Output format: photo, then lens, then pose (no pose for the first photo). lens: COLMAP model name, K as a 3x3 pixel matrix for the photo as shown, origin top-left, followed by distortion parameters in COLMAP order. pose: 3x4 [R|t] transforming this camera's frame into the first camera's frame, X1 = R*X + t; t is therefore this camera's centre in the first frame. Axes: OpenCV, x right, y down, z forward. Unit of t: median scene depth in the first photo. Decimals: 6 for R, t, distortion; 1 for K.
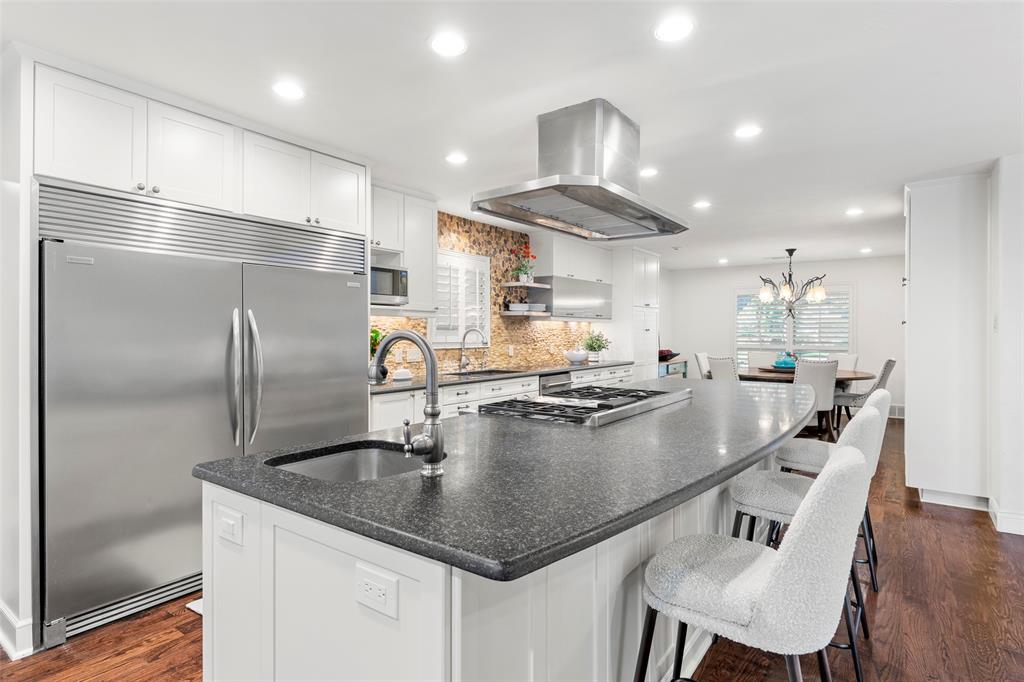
lens RADIAL K [[526.8, 0, 504.7], [0, 526.8, 333.3], [0, 0, 1]] dist [-0.010712, 0.005398]
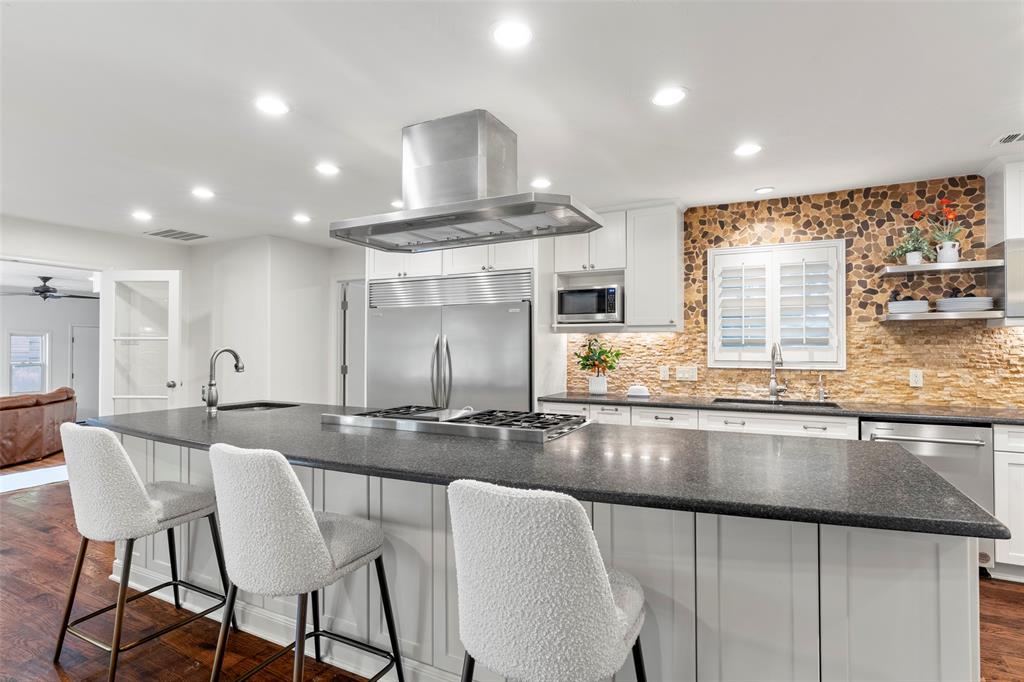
lens RADIAL K [[526.8, 0, 506.7], [0, 526.8, 340.1], [0, 0, 1]] dist [-0.010712, 0.005398]
pose [[0.160782, -0.016721, -0.986848, 0.552086], [-0.003014, 0.999844, -0.017432, 0.000805], [0.986985, 0.005777, 0.160706, 0.444499]]
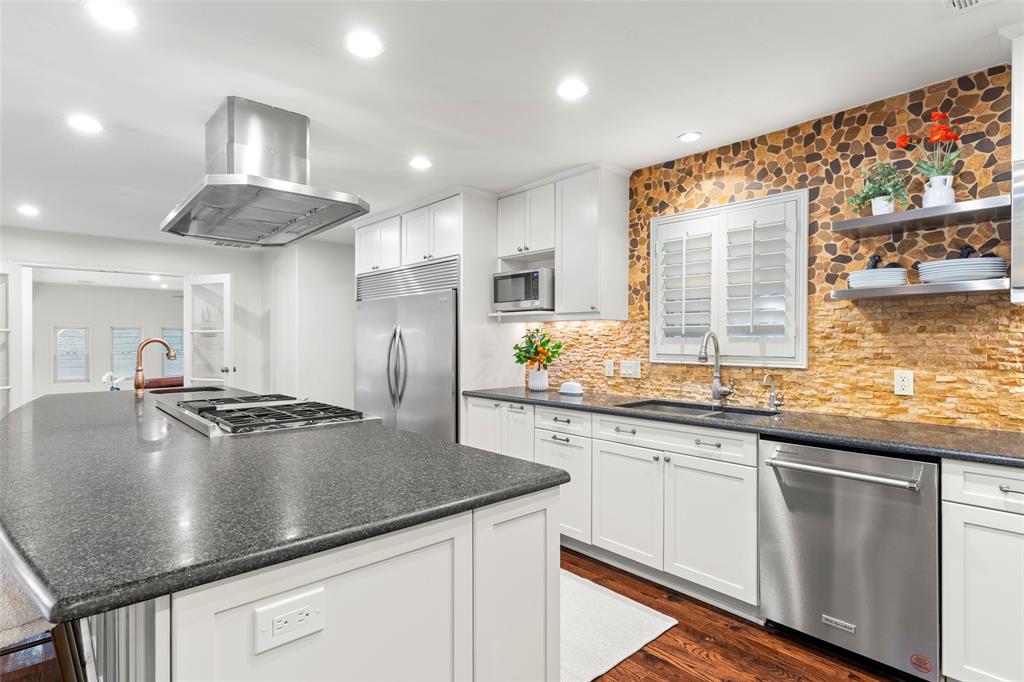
lens RADIAL K [[518.1, 0, 509.6], [0, 518.1, 339.8], [0, 0, 1]] dist [-0.001720, 0.002198]
pose [[-0.201414, -0.002153, -0.979504, 0.489993], [-0.003492, 0.999993, -0.001480, 0.000838], [0.979500, 0.003123, -0.201420, 0.798012]]
